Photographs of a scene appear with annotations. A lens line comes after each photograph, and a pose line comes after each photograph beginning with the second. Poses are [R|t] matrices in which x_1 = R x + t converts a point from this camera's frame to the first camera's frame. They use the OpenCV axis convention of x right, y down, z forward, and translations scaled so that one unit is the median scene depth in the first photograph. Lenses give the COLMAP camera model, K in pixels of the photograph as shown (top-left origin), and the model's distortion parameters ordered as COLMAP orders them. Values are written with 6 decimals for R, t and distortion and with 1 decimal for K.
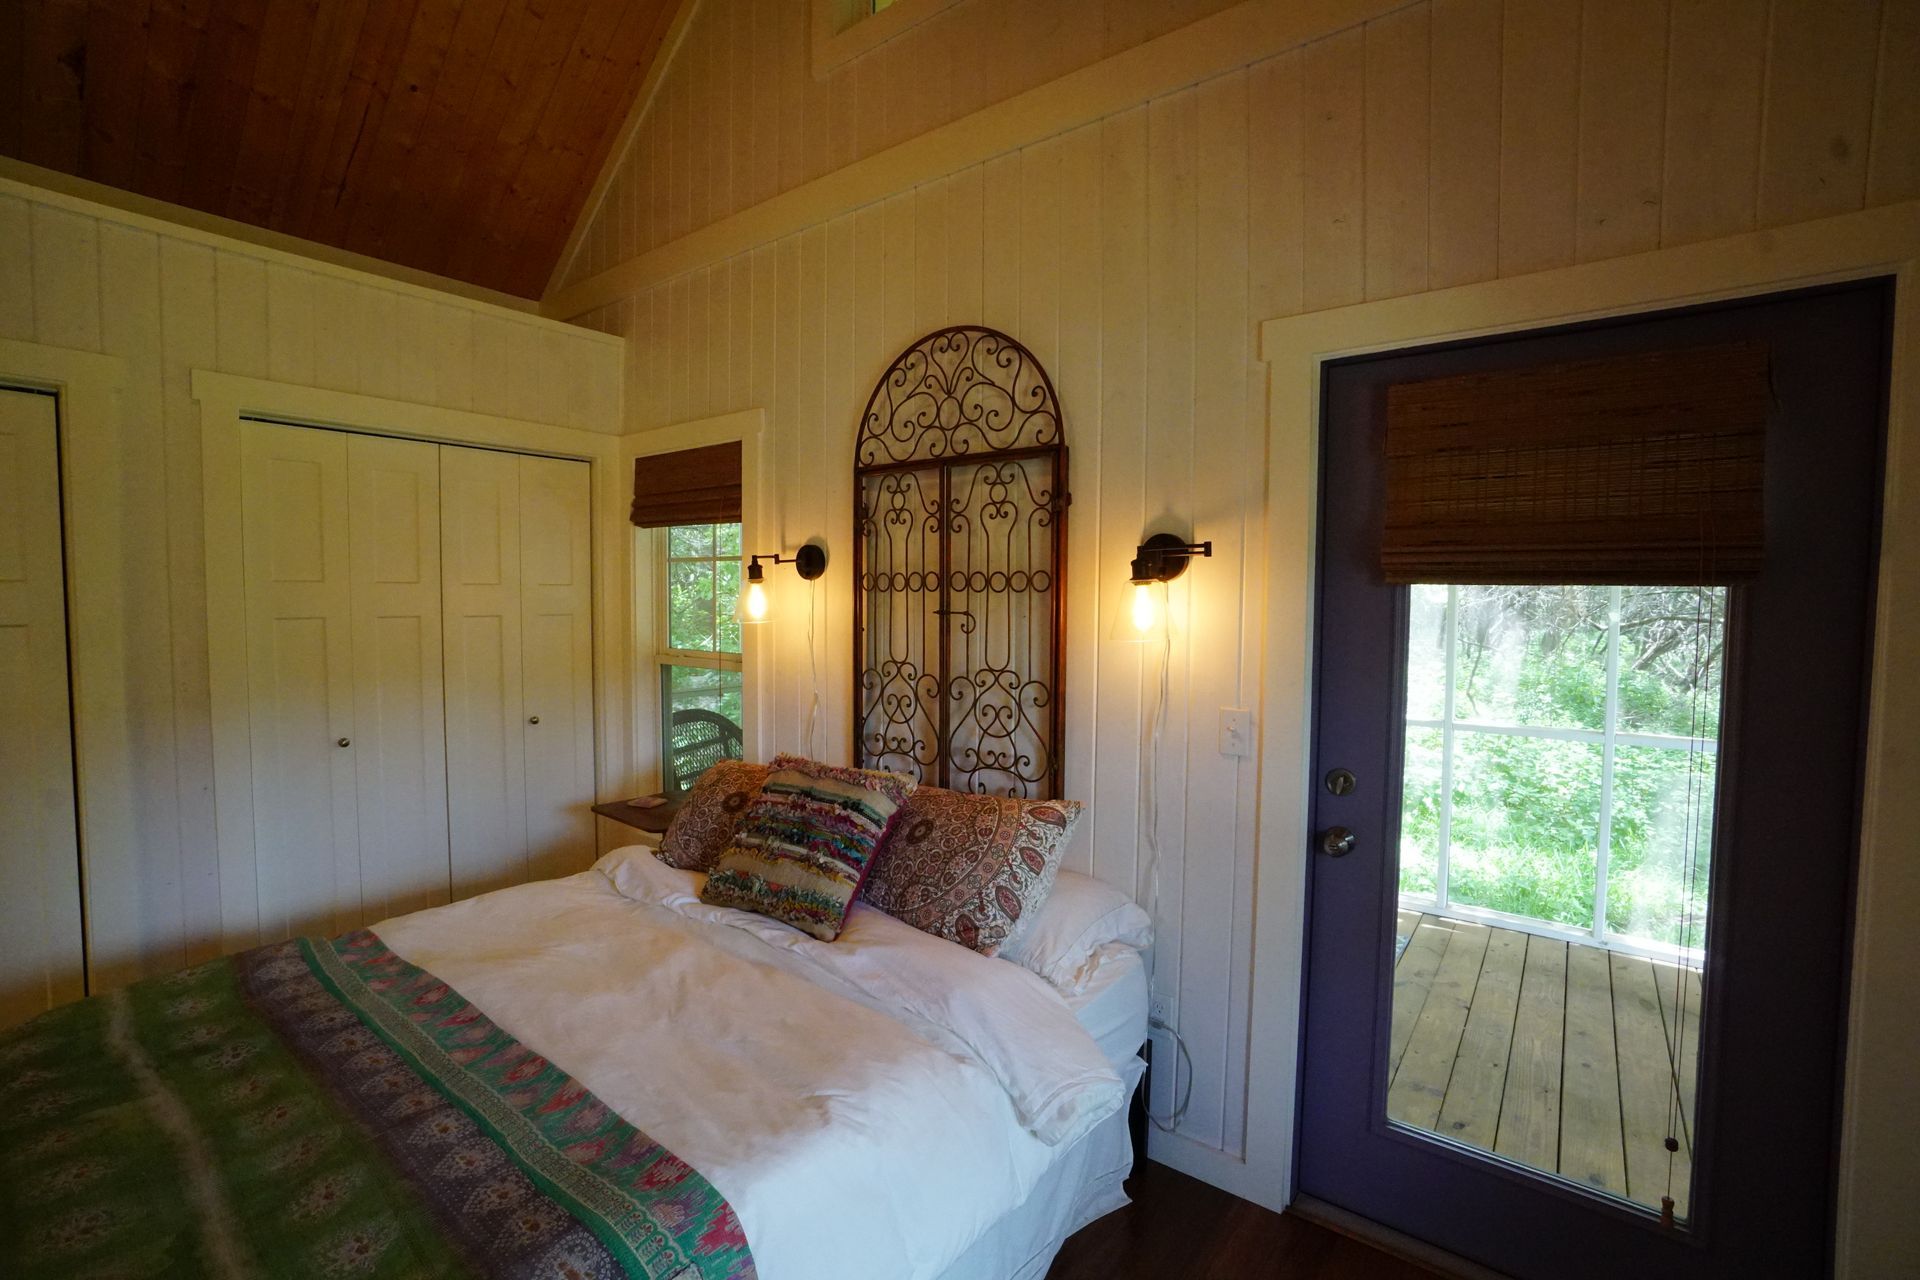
lens RADIAL K [[848.4, 0, 940.5], [0, 848.4, 633.3], [0, 0, 1]] dist [-0.062897, 0.023134]
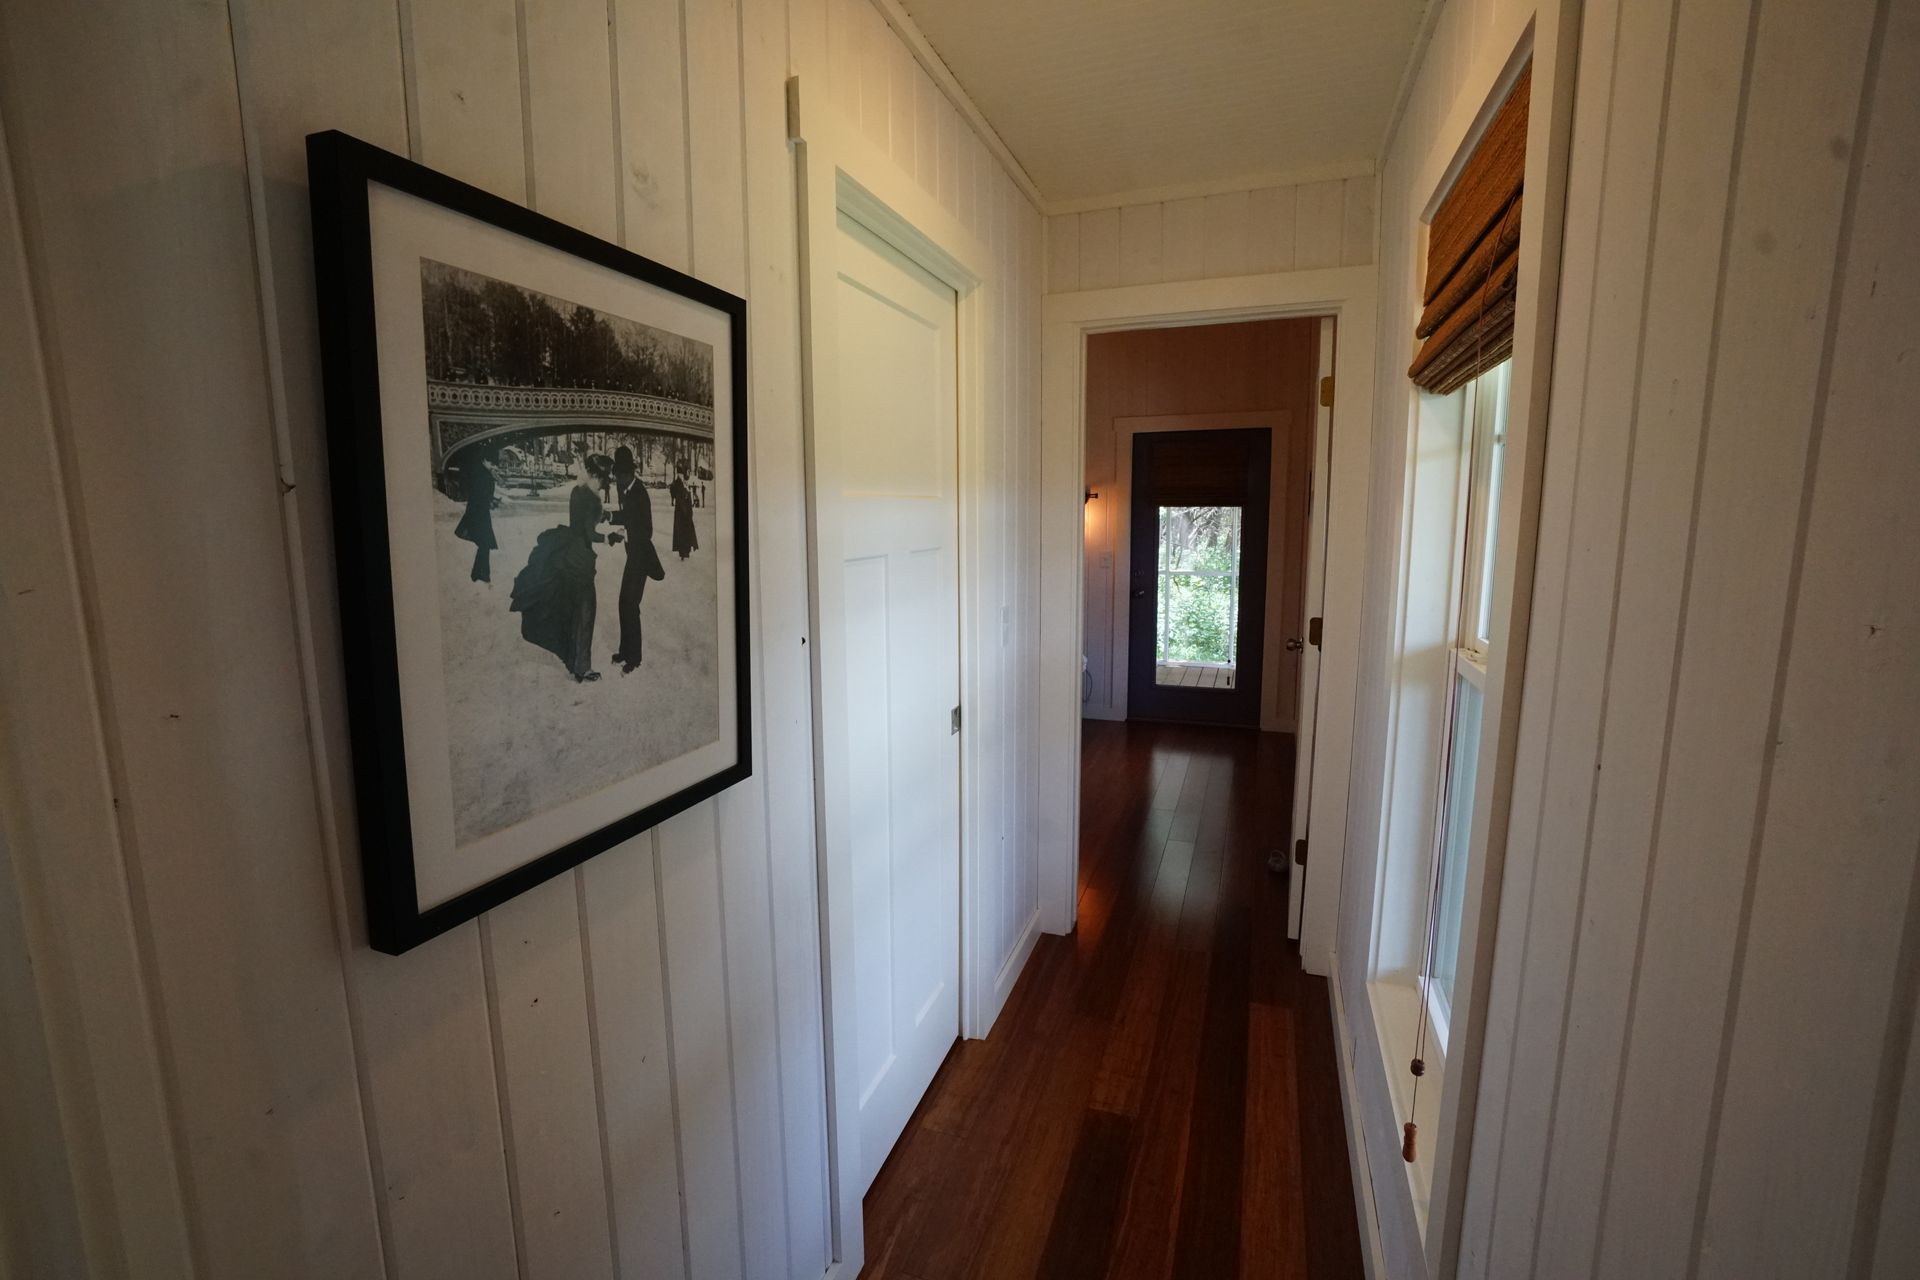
lens RADIAL K [[848.4, 0, 940.5], [0, 848.4, 633.3], [0, 0, 1]] dist [-0.062897, 0.023134]
pose [[0.955499, -0.056991, 0.289436, -0.908438], [0.030393, 0.994958, 0.095576, 0.065834], [-0.293423, -0.082526, 0.952414, -1.412298]]
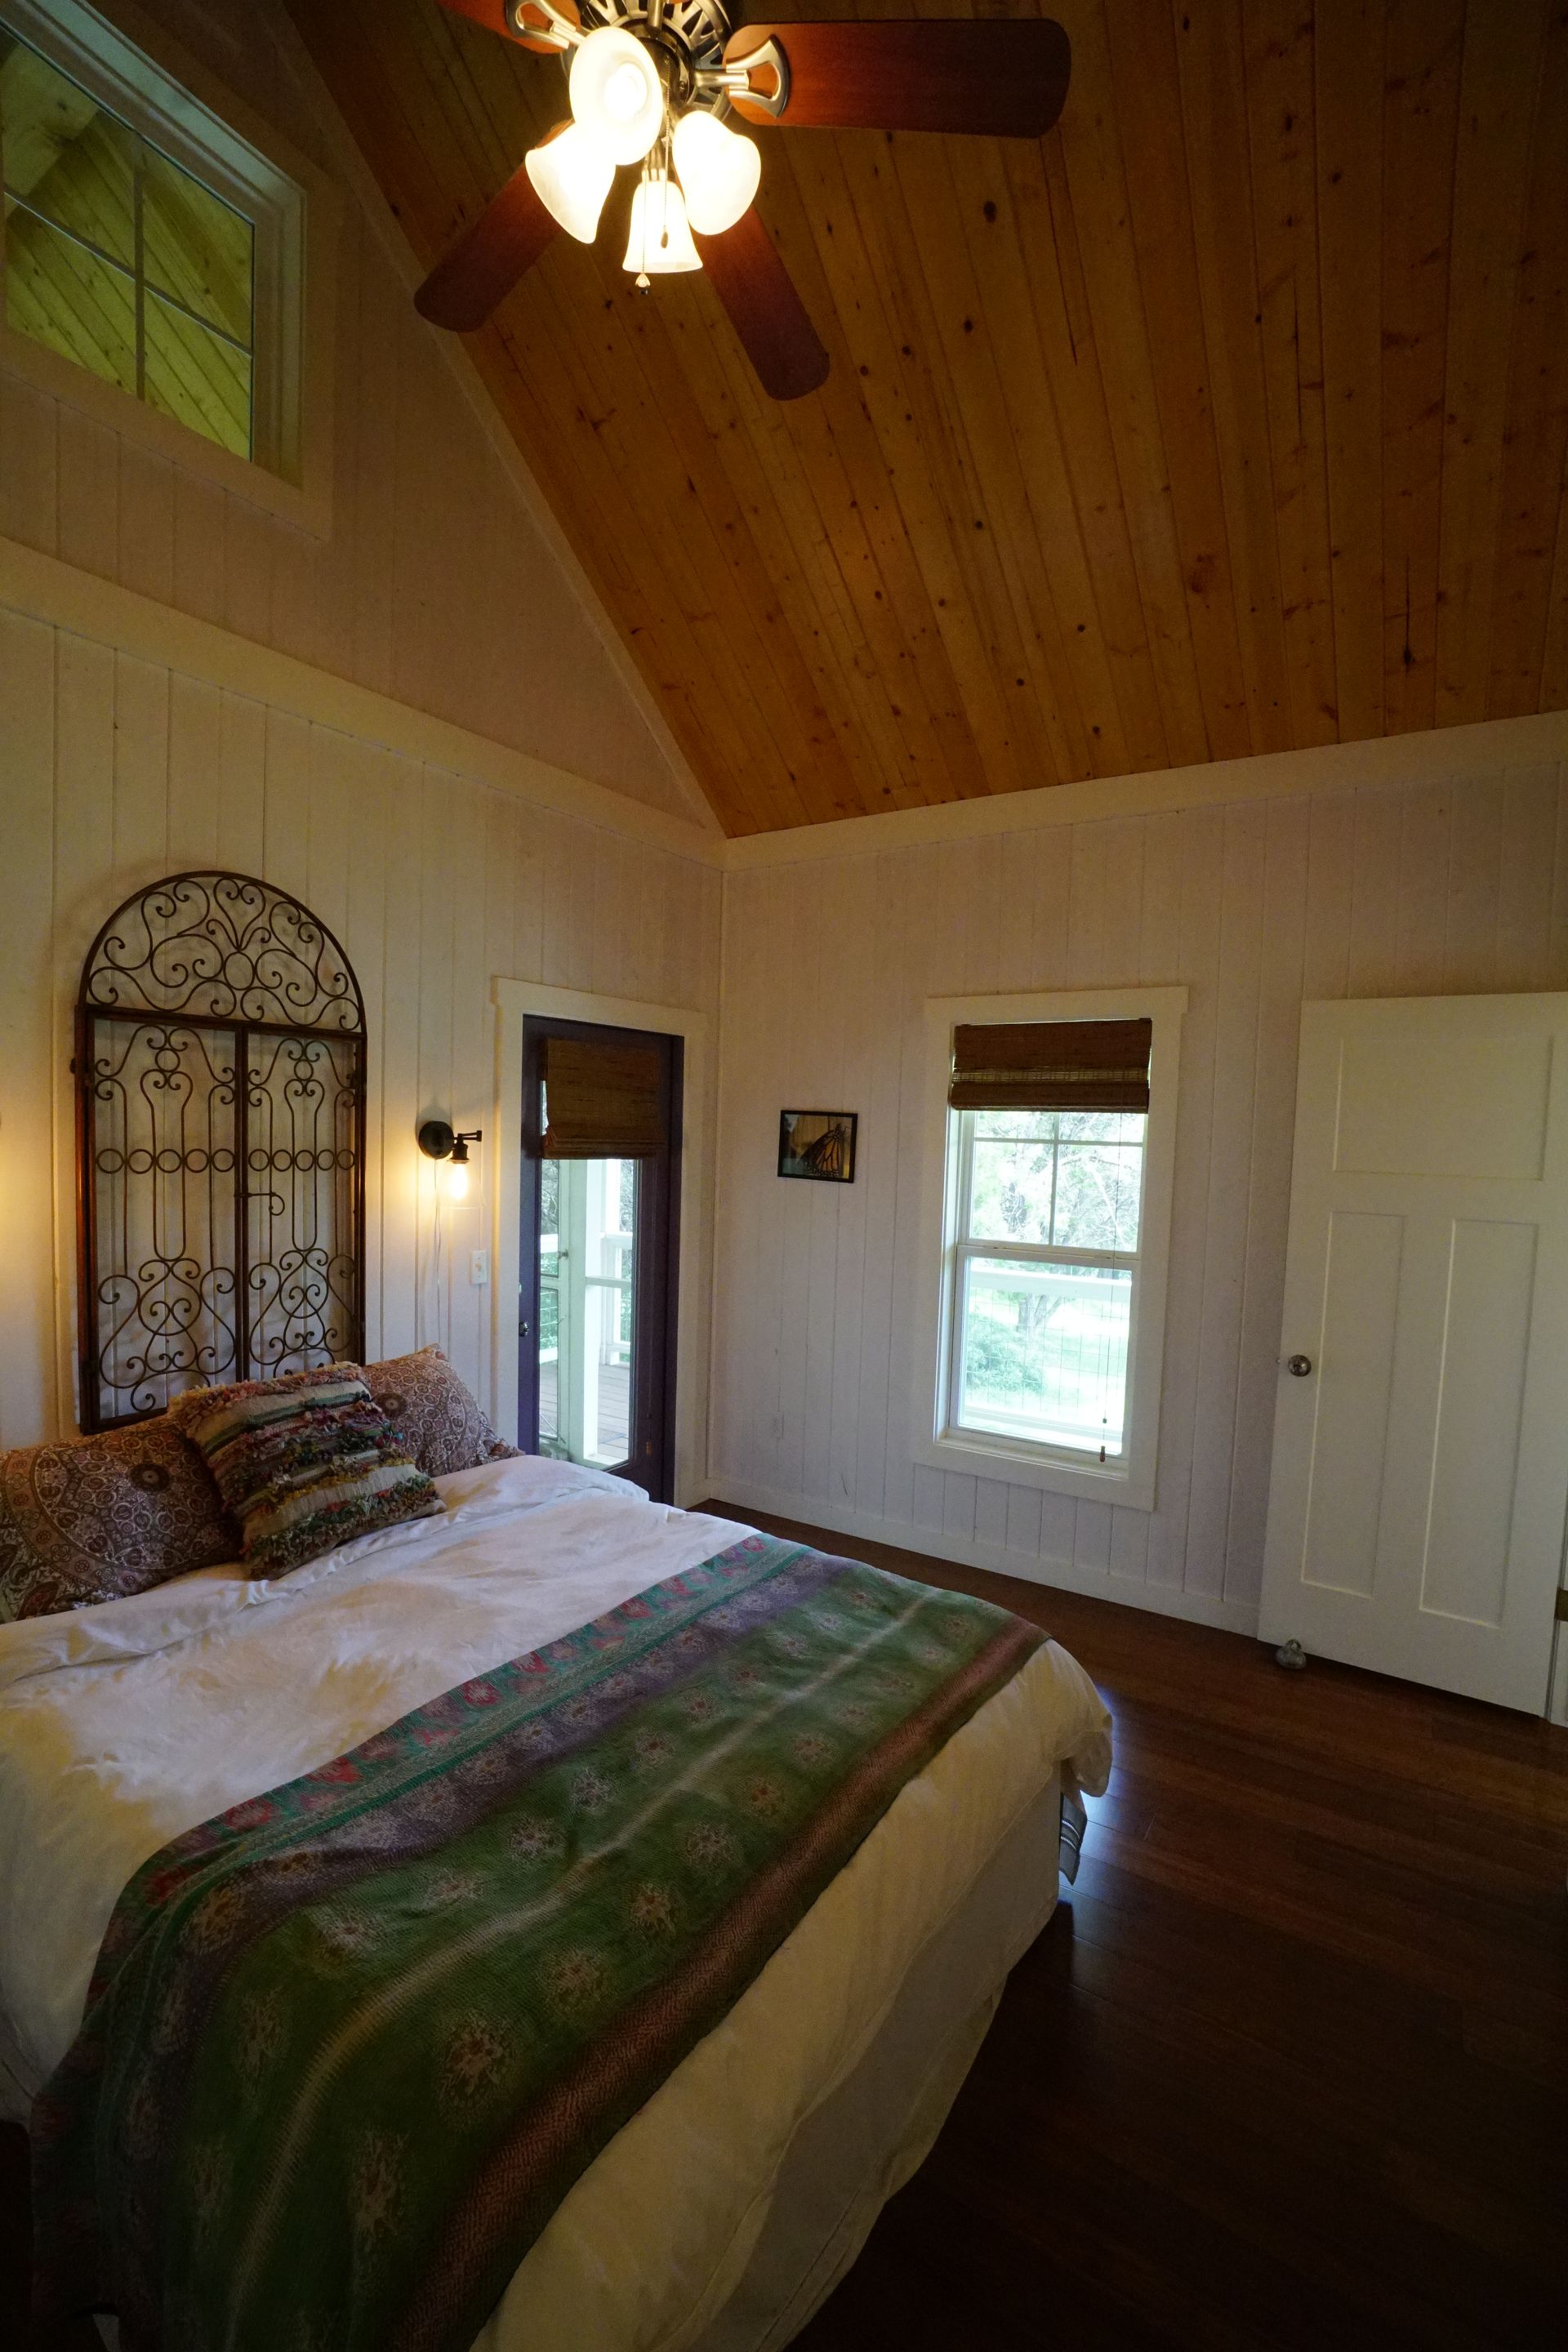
lens RADIAL K [[1039.3, 0, 771.5], [0, 1039.3, 1201.6], [0, 0, 1]] dist [-0.062897, 0.023134]
pose [[-0.081988, -0.070377, 0.994145, -1.179381], [0.021169, 0.997156, 0.072336, -0.088626], [-0.996408, 0.026976, -0.080265, 0.561930]]
